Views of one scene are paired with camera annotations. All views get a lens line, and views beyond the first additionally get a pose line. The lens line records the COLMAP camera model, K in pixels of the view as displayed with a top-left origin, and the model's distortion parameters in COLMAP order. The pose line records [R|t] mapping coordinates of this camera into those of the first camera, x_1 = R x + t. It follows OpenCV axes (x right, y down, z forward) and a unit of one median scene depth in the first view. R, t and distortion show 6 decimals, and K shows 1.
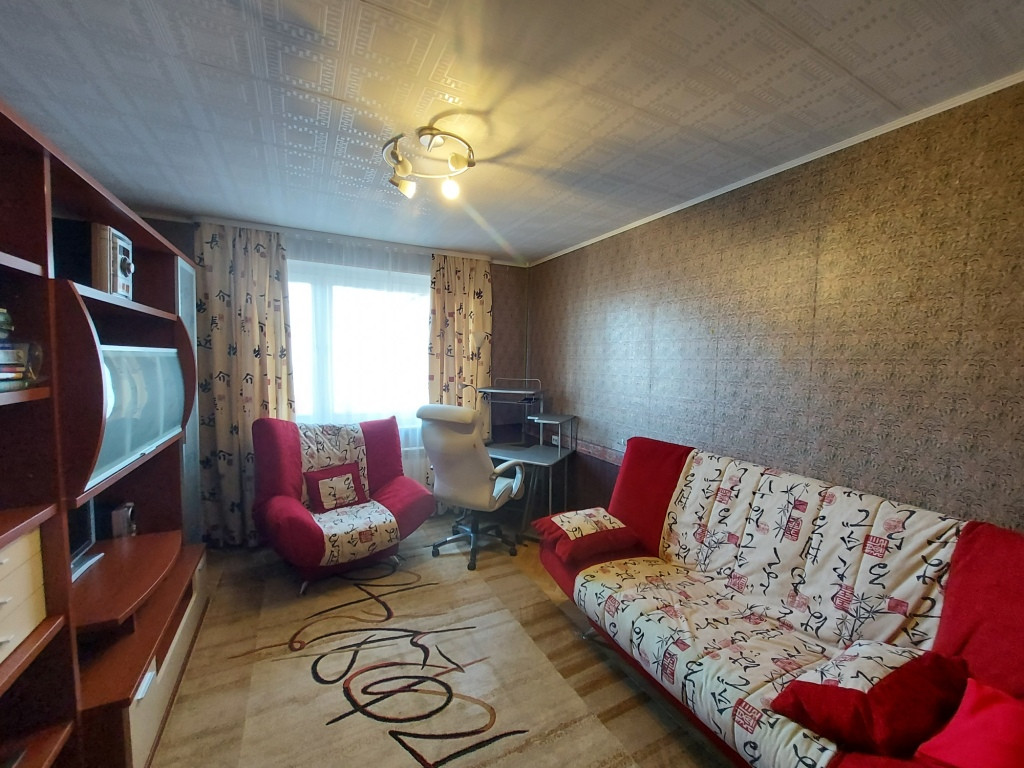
lens RADIAL K [[409.8, 0, 519.5], [0, 409.8, 382.3], [0, 0, 1]] dist [-0.019951, -0.000436]
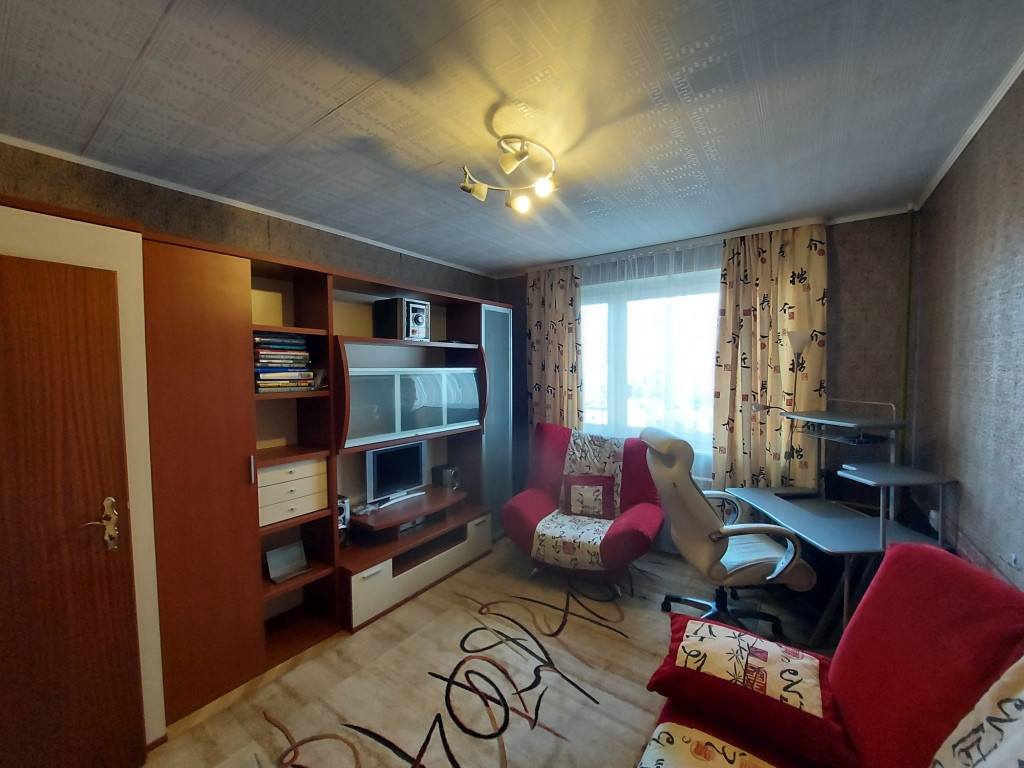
lens RADIAL K [[409.8, 0, 514.8], [0, 409.8, 382.2], [0, 0, 1]] dist [-0.019951, -0.000436]
pose [[0.445520, 0.007645, -0.895239, 0.454152], [-0.034673, 0.999361, -0.008721, -0.020111], [0.894600, 0.034926, 0.445501, 0.402078]]
